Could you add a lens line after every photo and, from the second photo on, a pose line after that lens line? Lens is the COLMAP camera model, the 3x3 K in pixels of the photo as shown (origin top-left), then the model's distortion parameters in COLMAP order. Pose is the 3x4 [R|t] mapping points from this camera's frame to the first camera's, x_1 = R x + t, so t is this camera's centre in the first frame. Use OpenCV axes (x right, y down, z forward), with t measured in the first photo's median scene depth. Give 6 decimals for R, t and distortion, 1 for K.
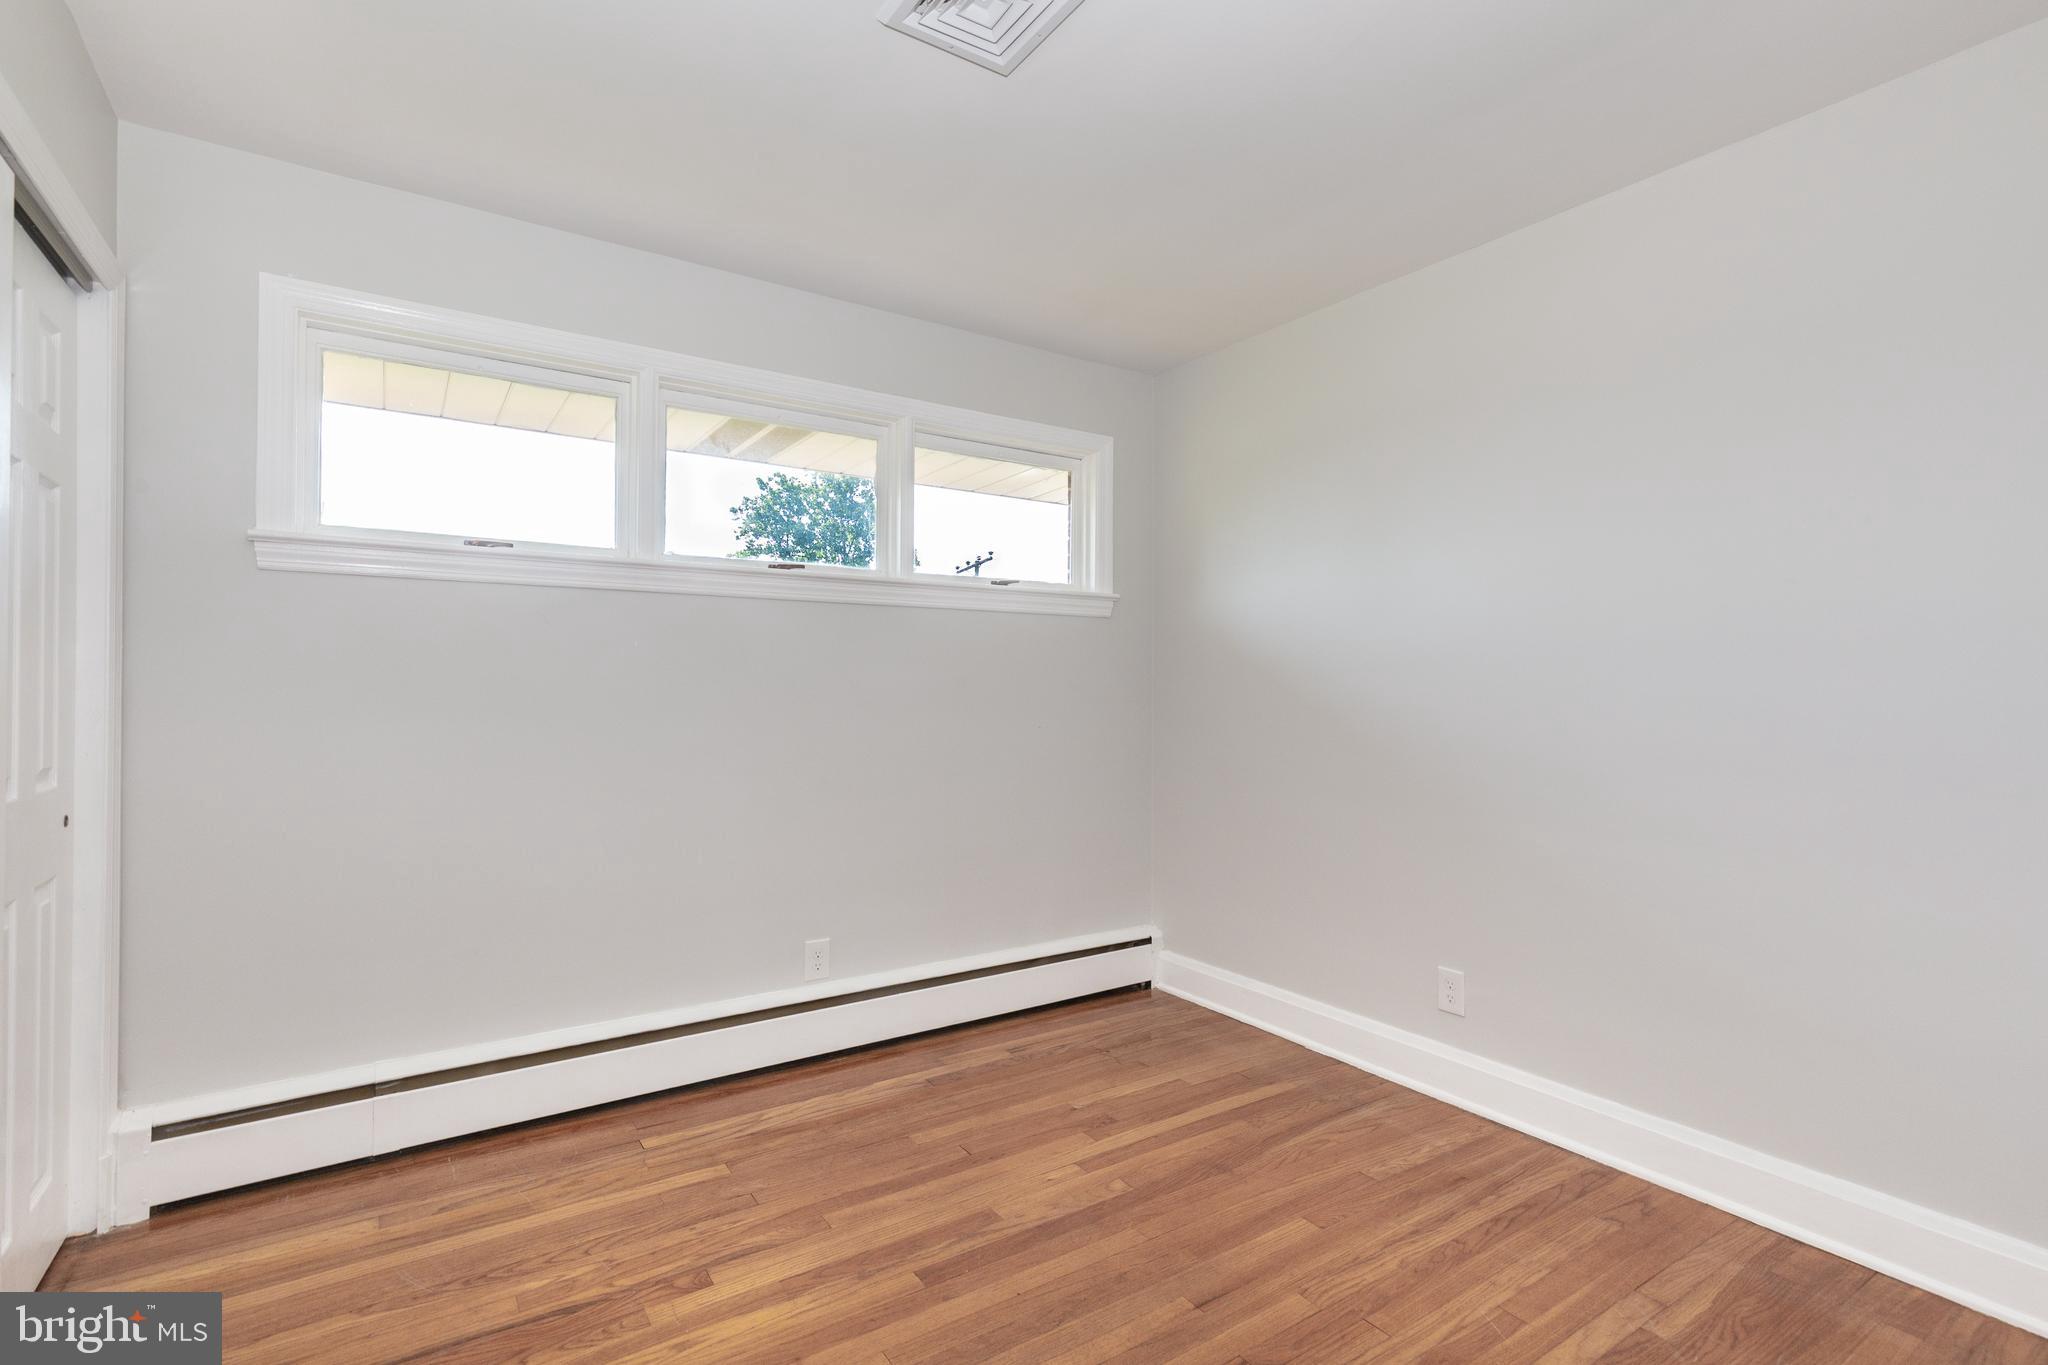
lens RADIAL K [[957.0, 0, 1007.8], [0, 957.0, 679.5], [0, 0, 1]] dist [0.004273, -0.000005]
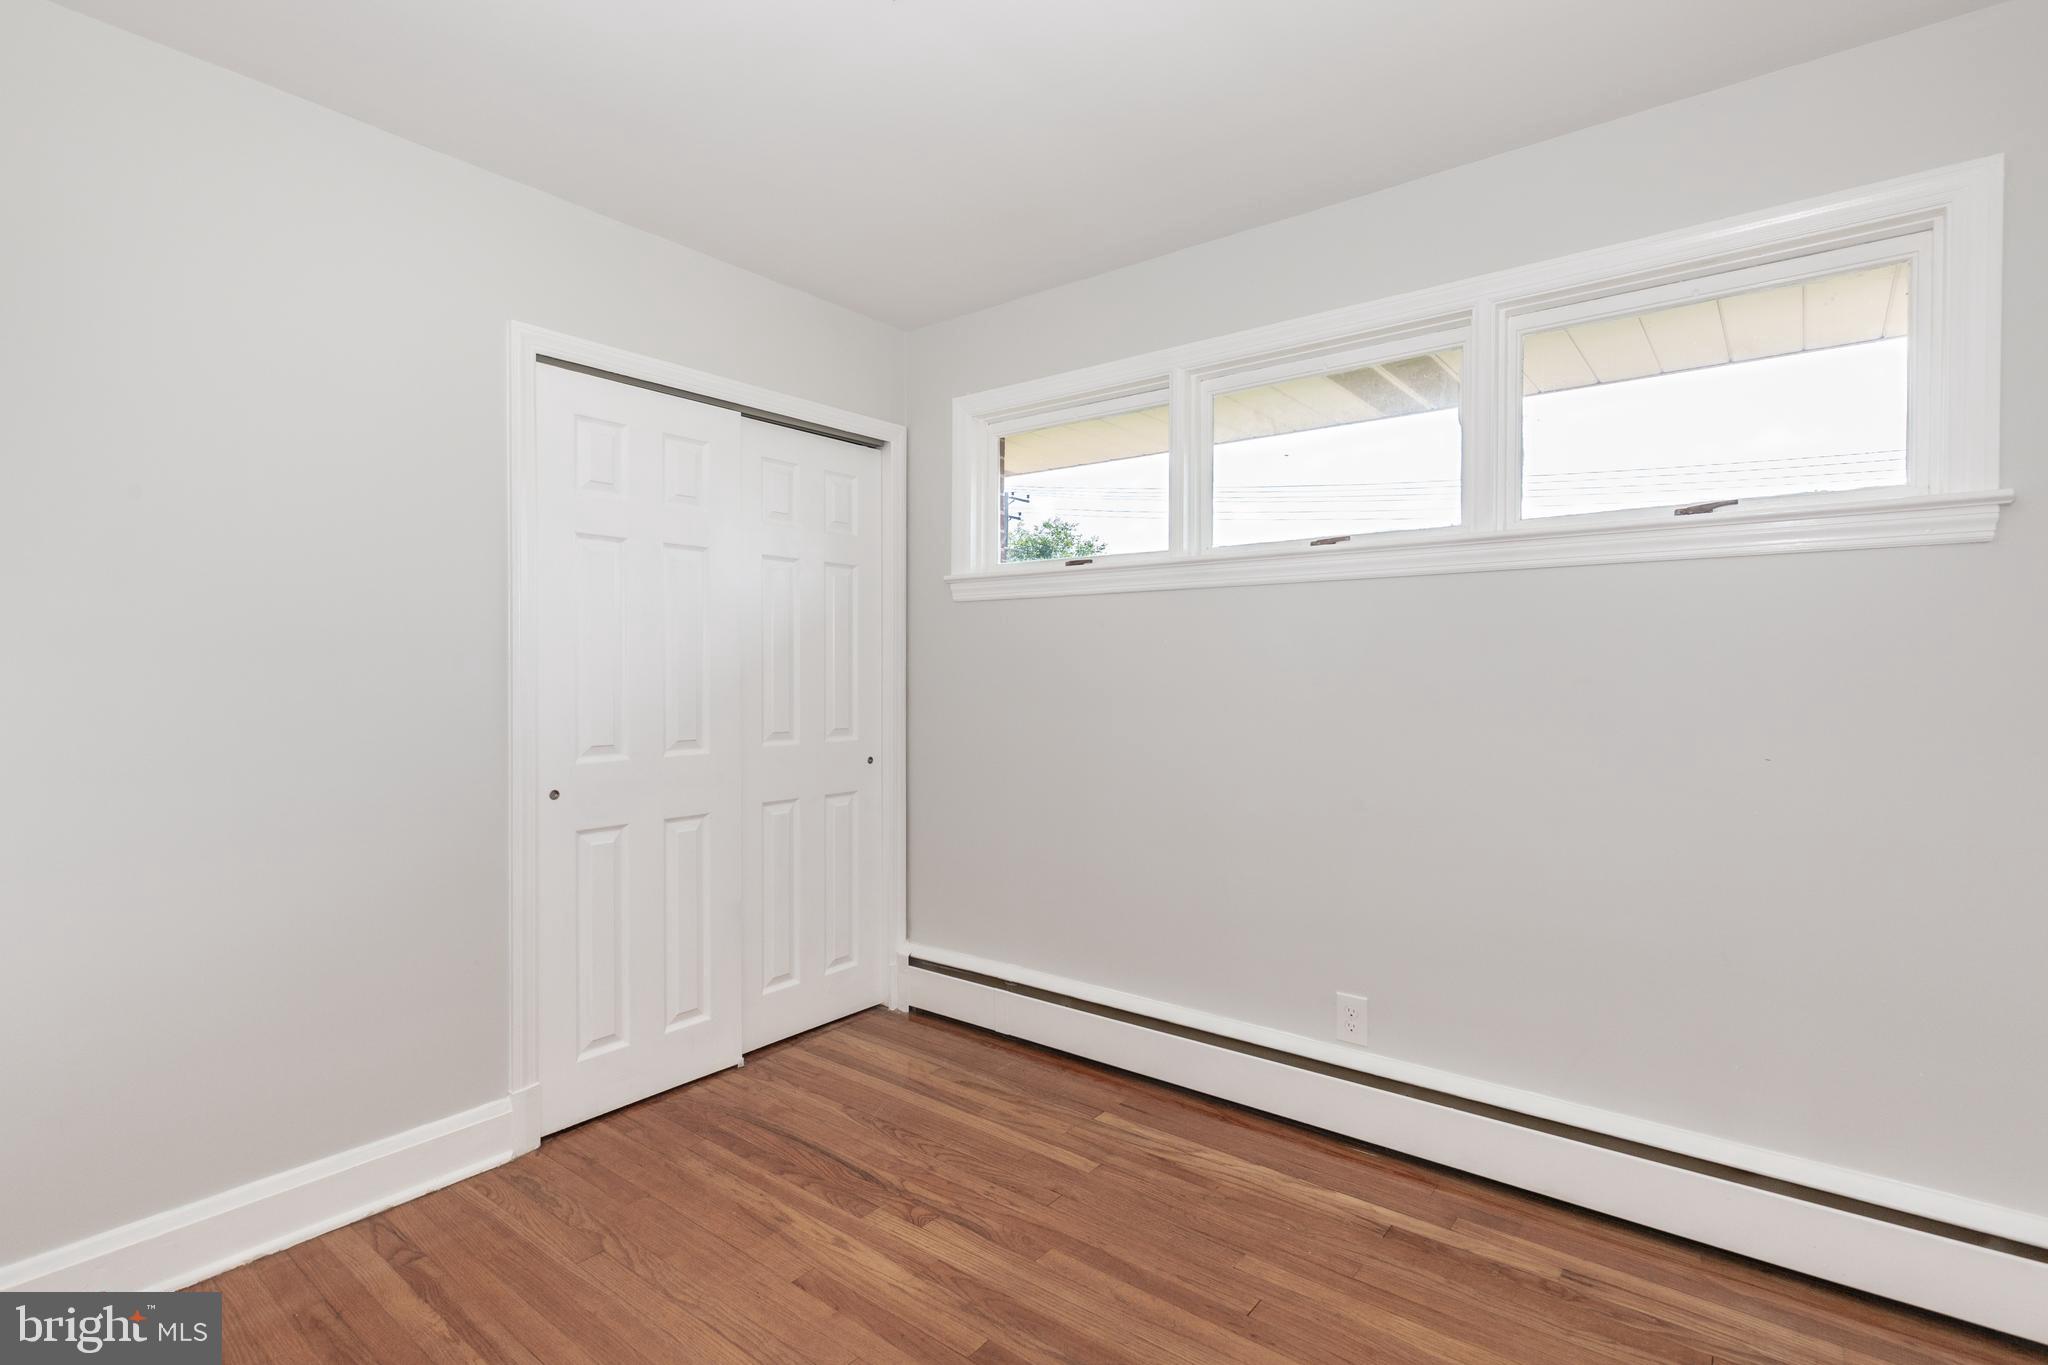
lens RADIAL K [[957.0, 0, 1007.8], [0, 957.0, 679.5], [0, 0, 1]] dist [0.004273, -0.000005]
pose [[0.318088, 0.006457, -0.948039, 0.583422], [0.012257, 0.999865, 0.010922, -0.010989], [0.947982, -0.015094, 0.317966, 0.567067]]
